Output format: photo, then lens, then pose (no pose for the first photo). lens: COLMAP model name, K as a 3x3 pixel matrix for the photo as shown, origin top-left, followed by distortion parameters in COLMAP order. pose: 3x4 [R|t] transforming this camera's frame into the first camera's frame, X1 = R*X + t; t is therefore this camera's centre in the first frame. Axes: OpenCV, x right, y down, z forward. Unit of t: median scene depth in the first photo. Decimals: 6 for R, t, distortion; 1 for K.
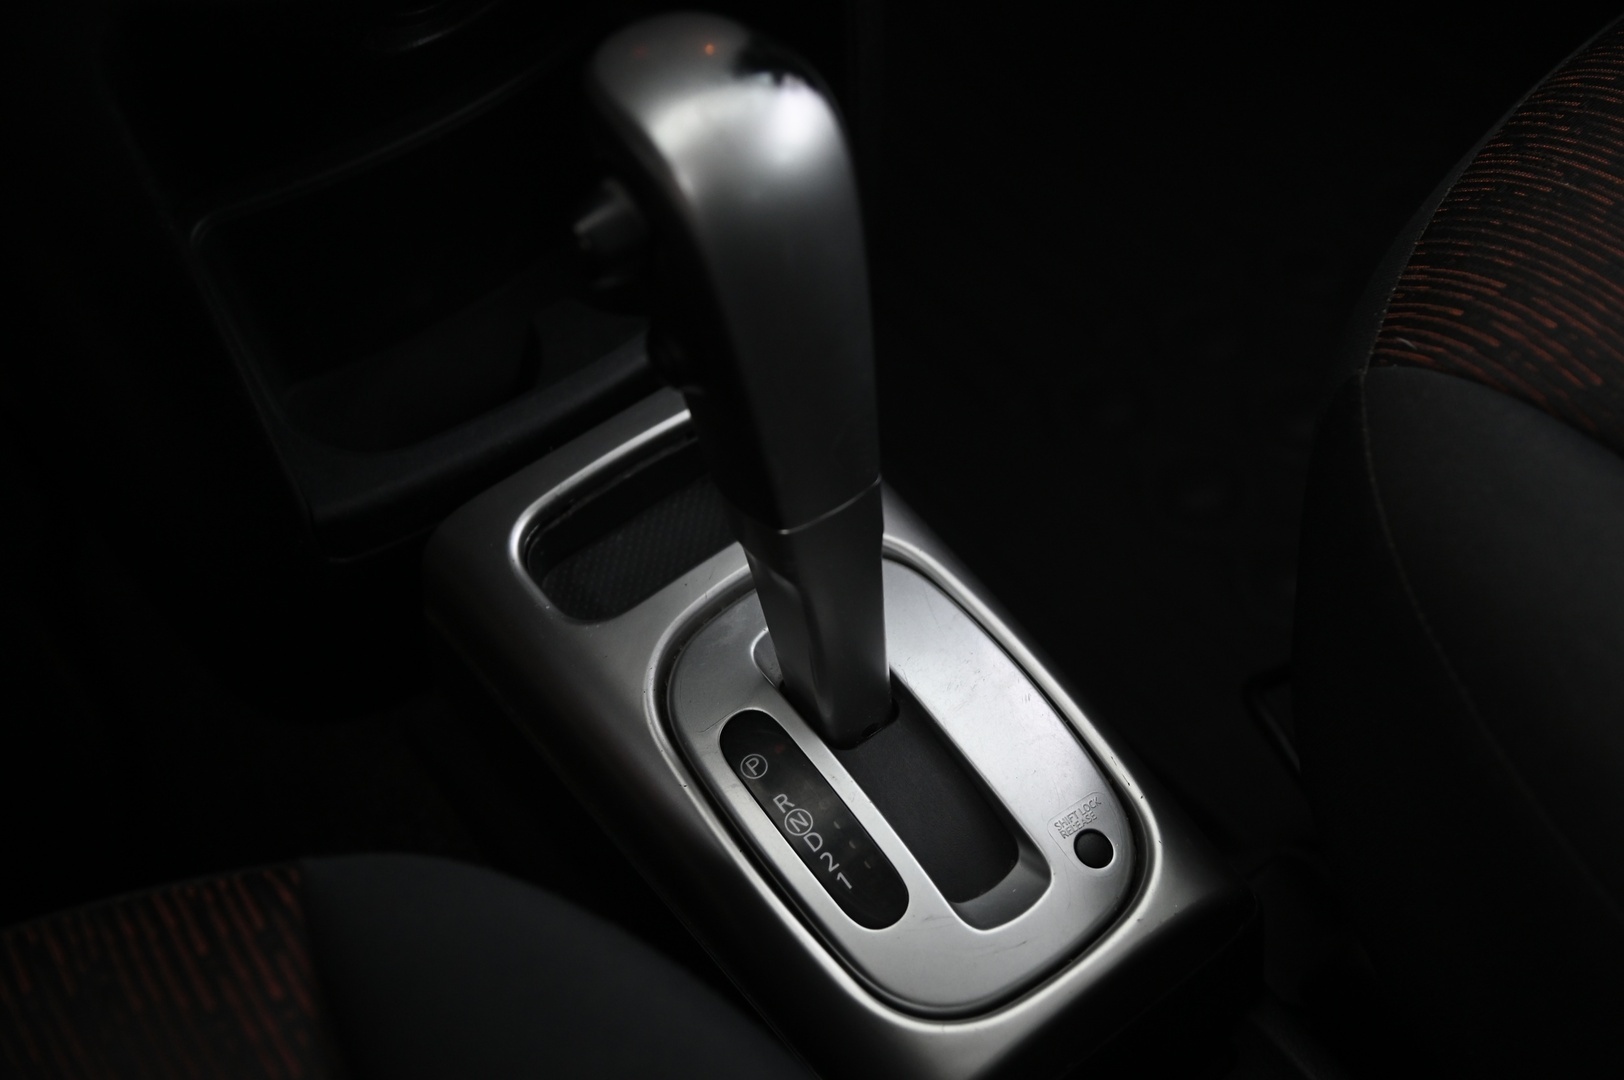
lens RADIAL K [[2020.0, 0, 813.0], [0, 2020.0, 532.3], [0, 0, 1]] dist [0.080267, 0.000000]
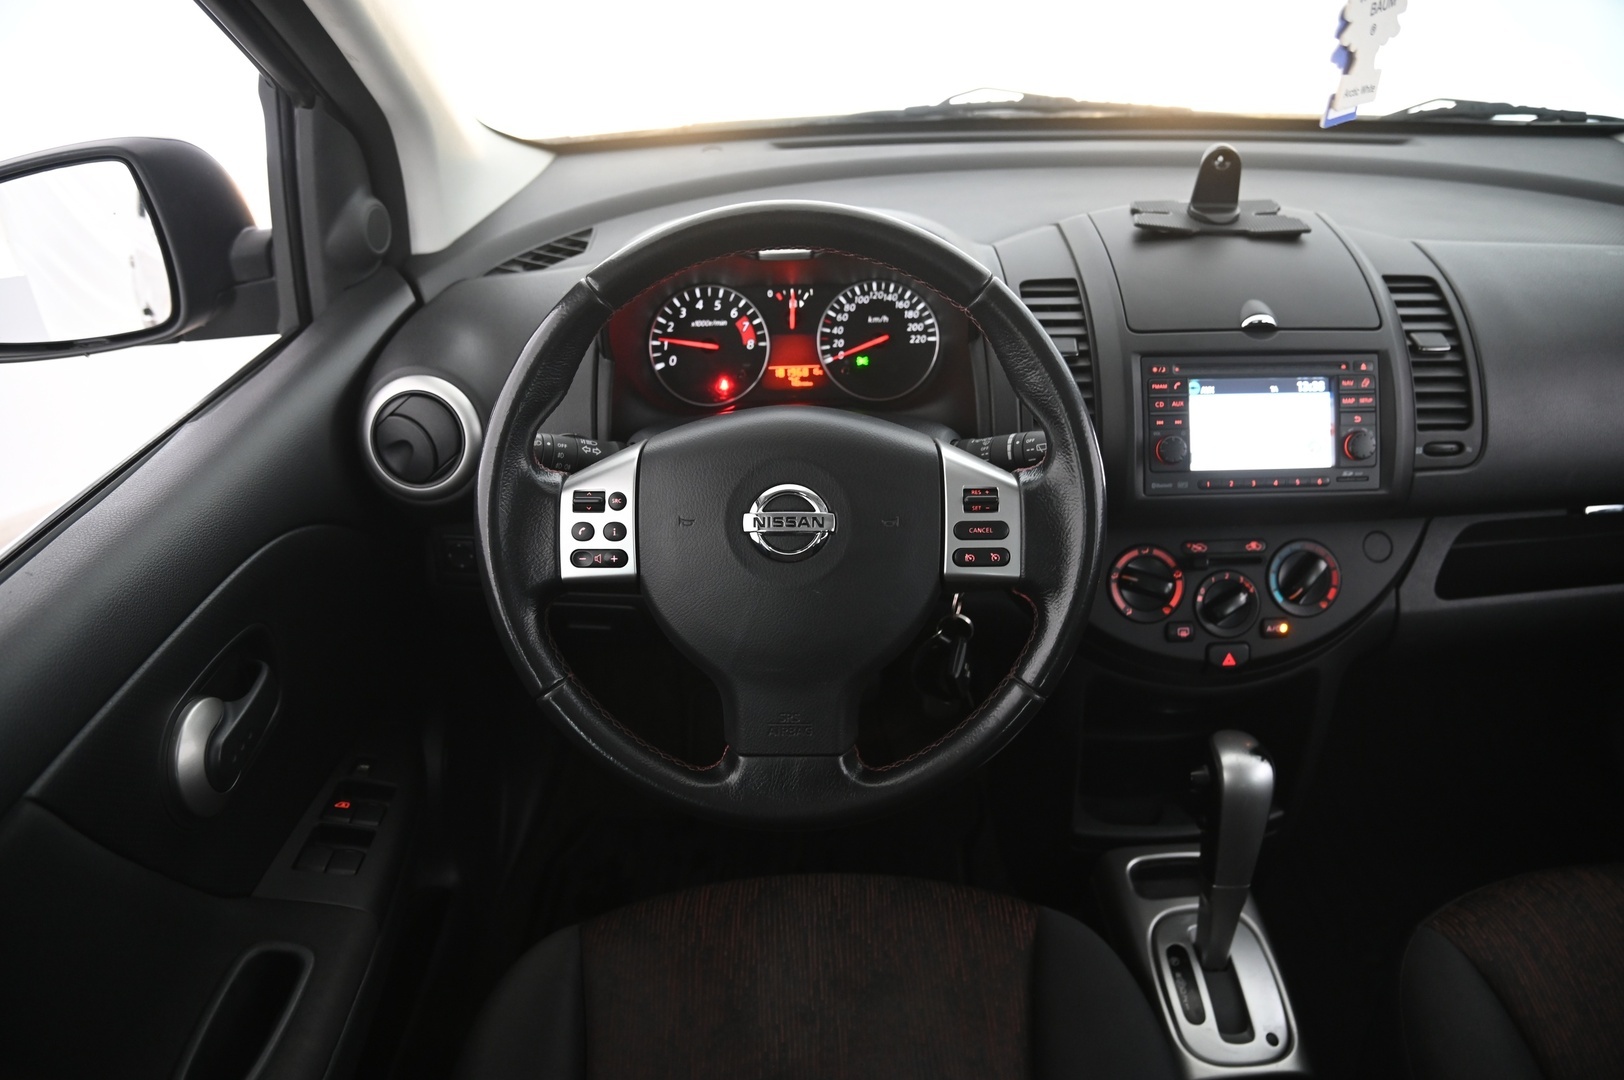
lens RADIAL K [[1086.1, 0, 801.7], [0, 1086.1, 549.9], [0, 0, 1]] dist [-0.127697, 0.055946]
pose [[0.807501, 0.316885, -0.497520, 0.112421], [-0.472201, 0.852748, -0.223266, 0.211014], [0.353509, 0.415217, 0.838228, -0.807510]]
